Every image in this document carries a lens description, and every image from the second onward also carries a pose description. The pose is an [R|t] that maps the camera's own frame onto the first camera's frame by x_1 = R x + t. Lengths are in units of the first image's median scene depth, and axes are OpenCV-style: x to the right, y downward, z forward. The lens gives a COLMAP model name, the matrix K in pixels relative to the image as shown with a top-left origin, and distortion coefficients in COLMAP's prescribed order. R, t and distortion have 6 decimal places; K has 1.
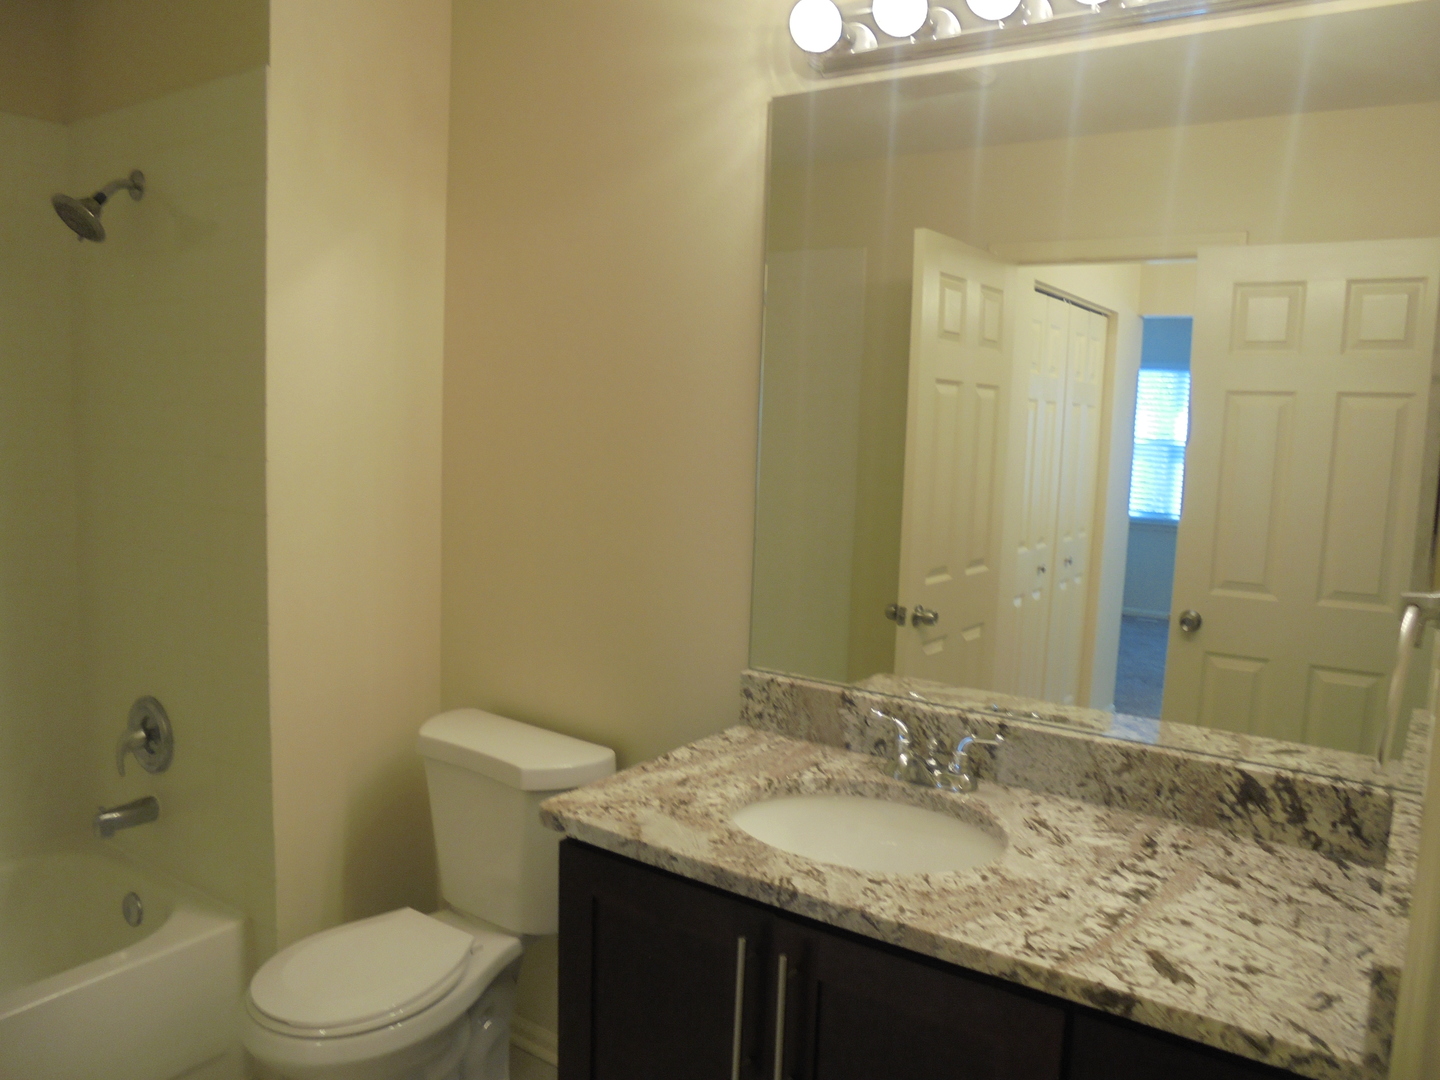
lens RADIAL K [[1086.5, 0, 717.0], [0, 1086.5, 536.2], [0, 0, 1]] dist [-0.126412, 0.103608]
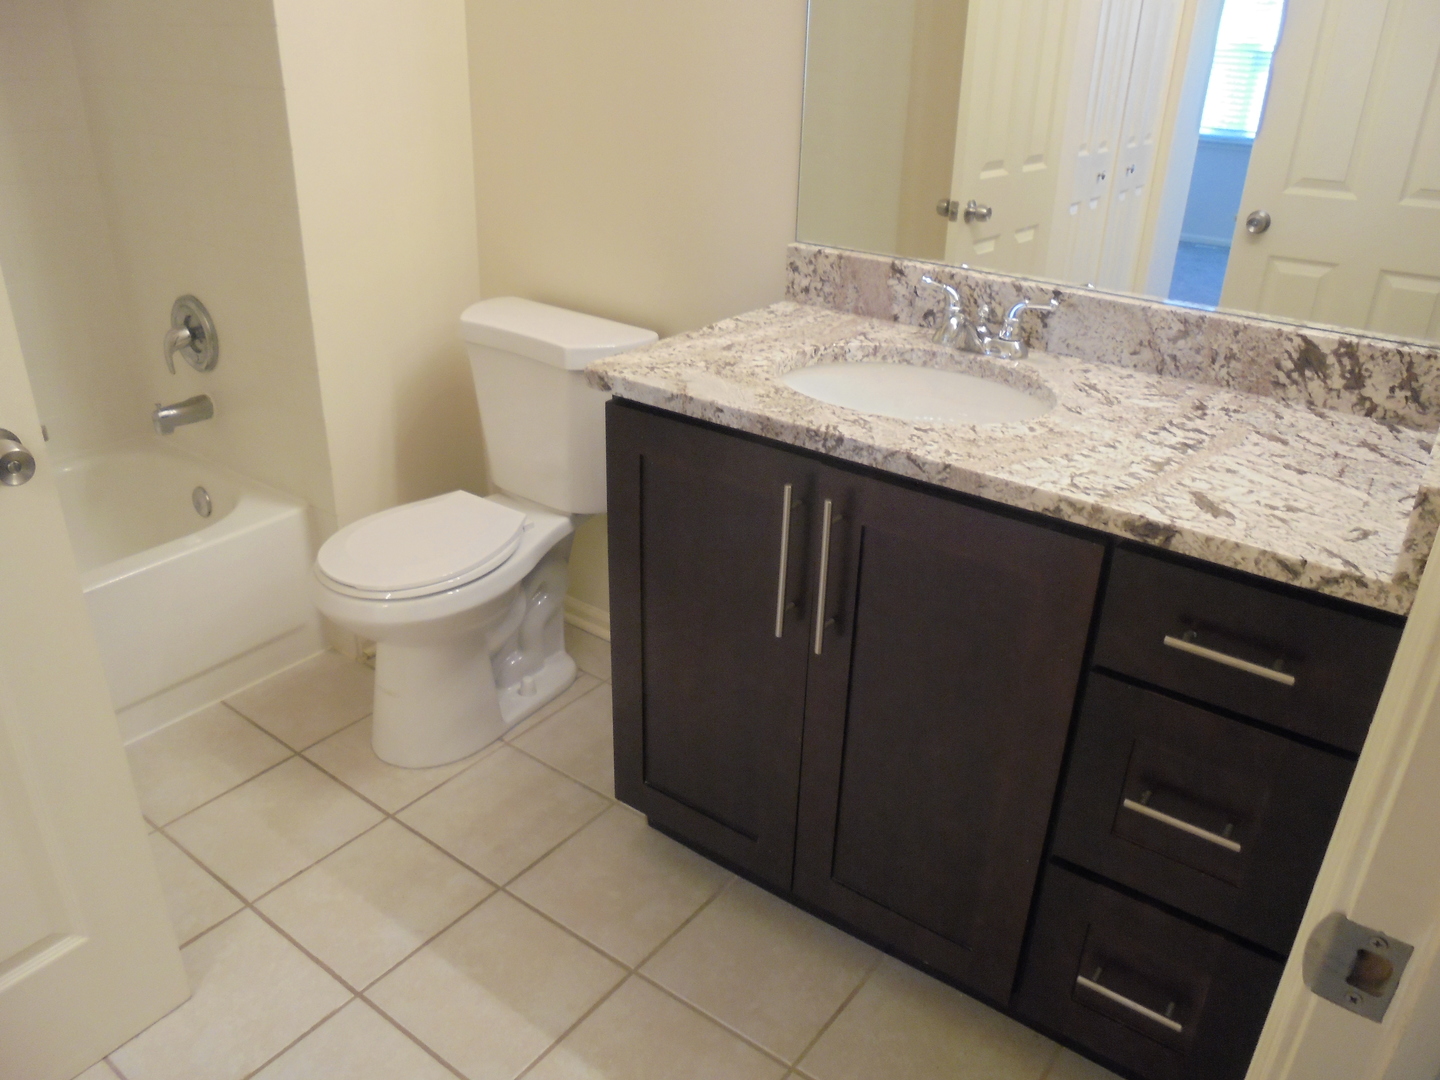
lens RADIAL K [[1086.5, 0, 717.0], [0, 1086.5, 536.2], [0, 0, 1]] dist [-0.126412, 0.103608]
pose [[0.999334, 0.005932, -0.036007, -0.005442], [0.006091, 0.945742, 0.324861, 0.073780], [0.035980, -0.324864, 0.945076, 0.006580]]
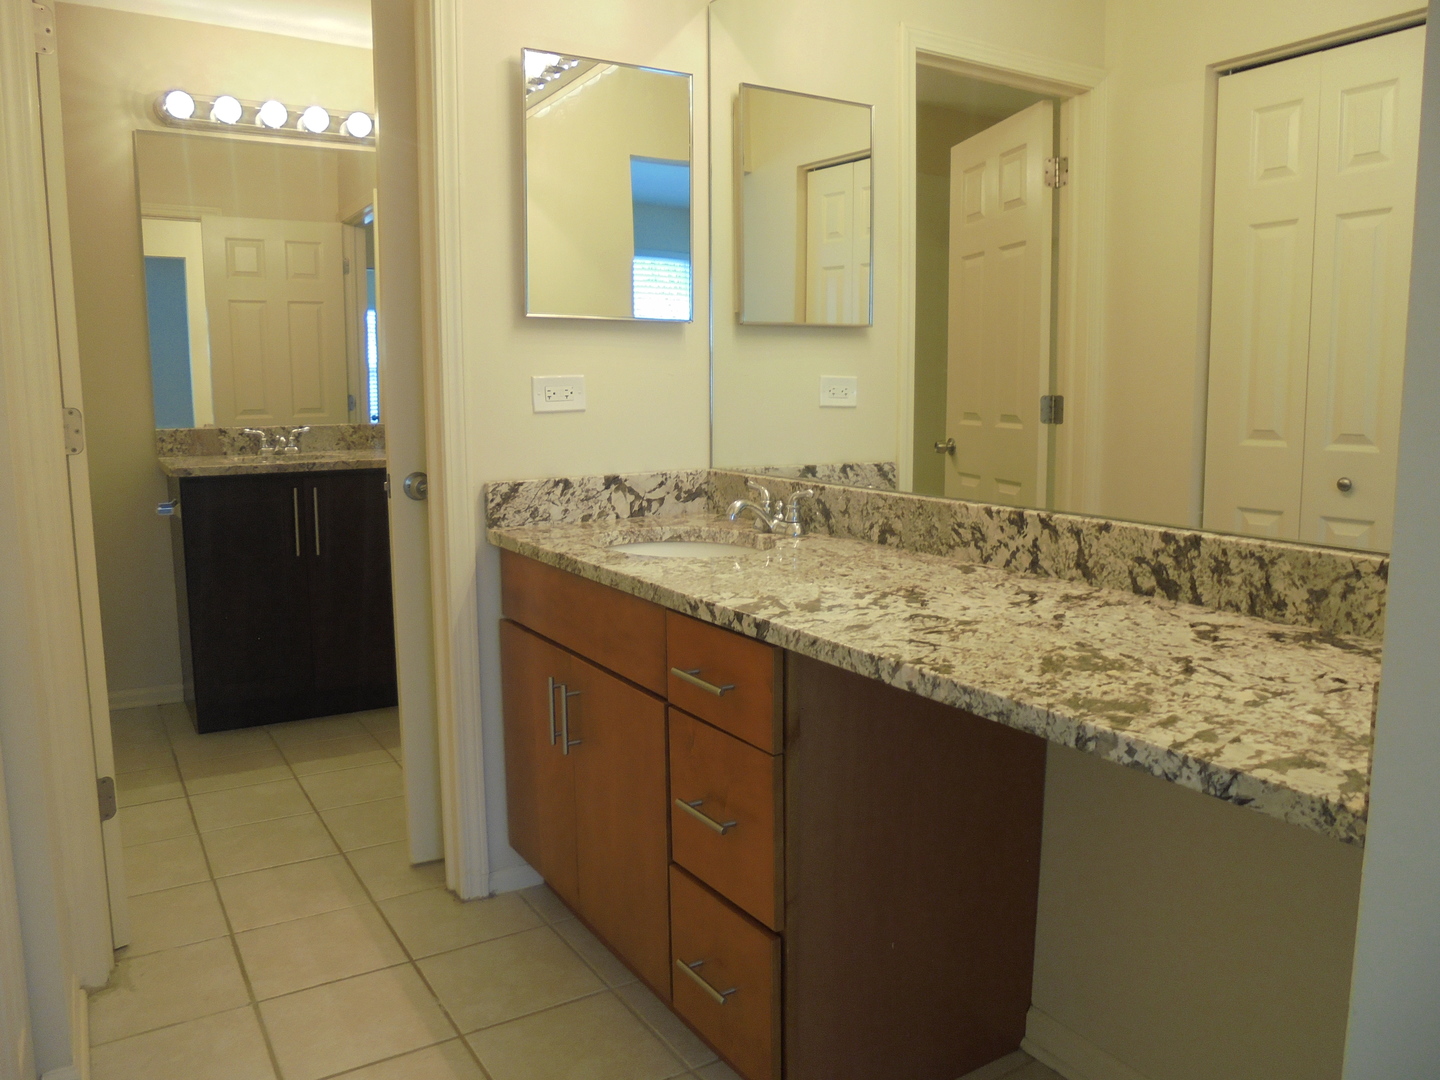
lens RADIAL K [[1086.5, 0, 717.0], [0, 1086.5, 536.2], [0, 0, 1]] dist [-0.126412, 0.103608]
pose [[0.399923, -0.161661, 0.902179, -1.632789], [0.119516, 0.985116, 0.123543, 0.249094], [-0.908723, 0.058417, 0.413292, -0.842936]]
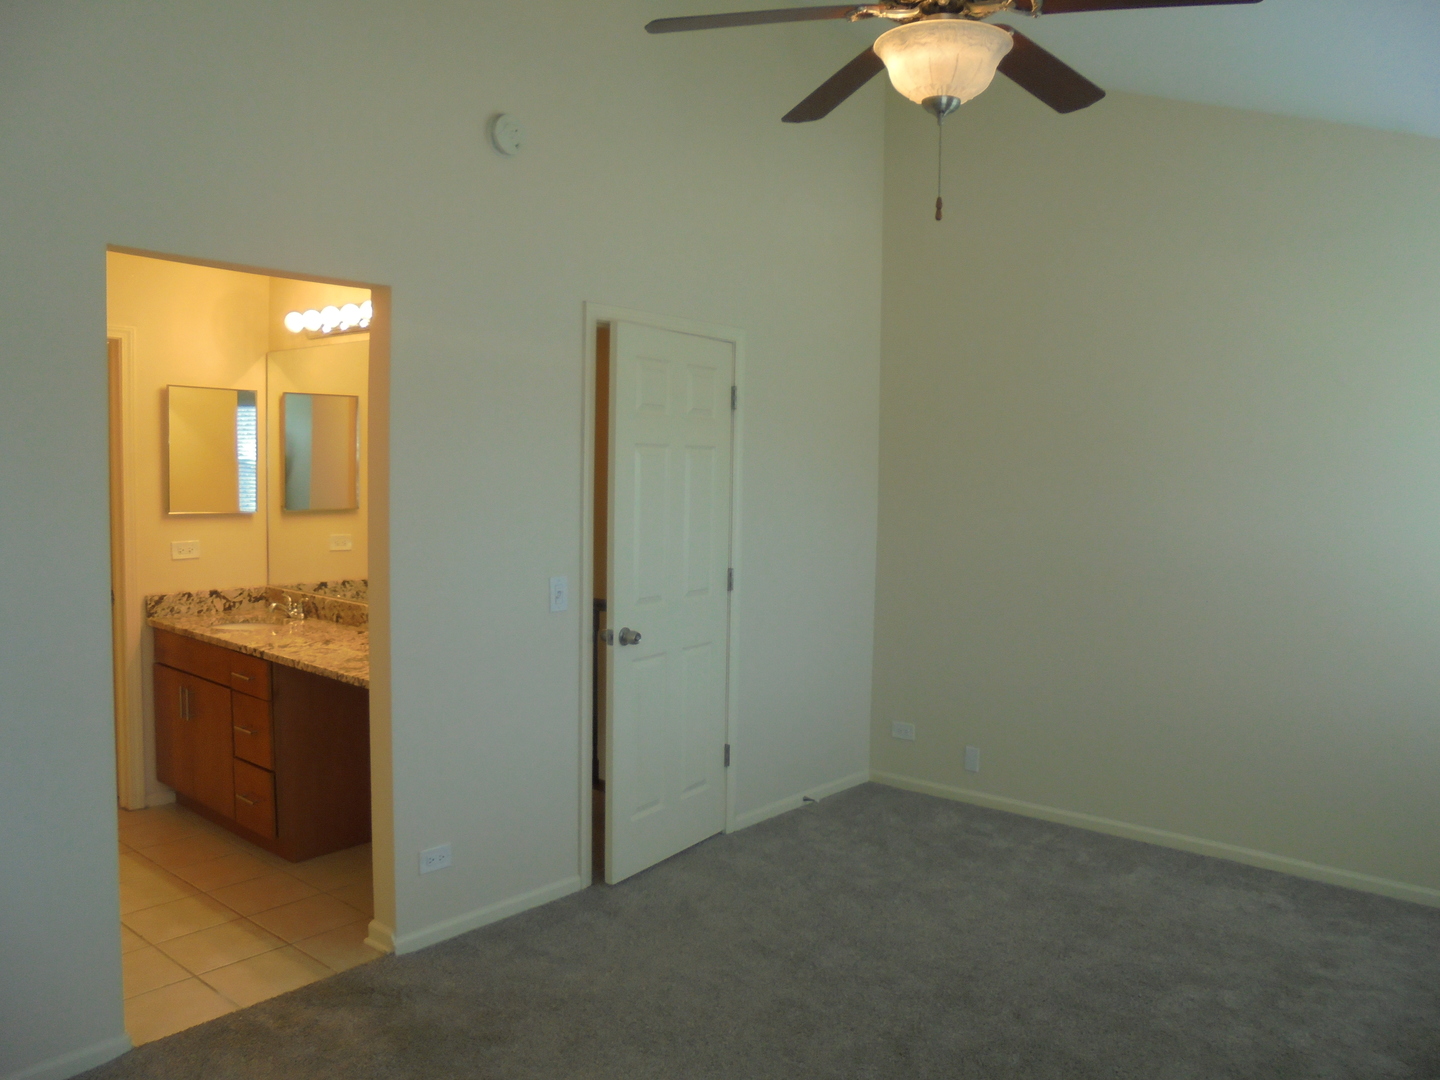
lens RADIAL K [[1086.5, 0, 717.0], [0, 1086.5, 536.2], [0, 0, 1]] dist [-0.126412, 0.103608]
pose [[0.095913, -0.098187, 0.990535, -4.479803], [0.095405, 0.991448, 0.089040, -0.126696], [-0.990807, 0.085962, 0.104460, -2.711756]]
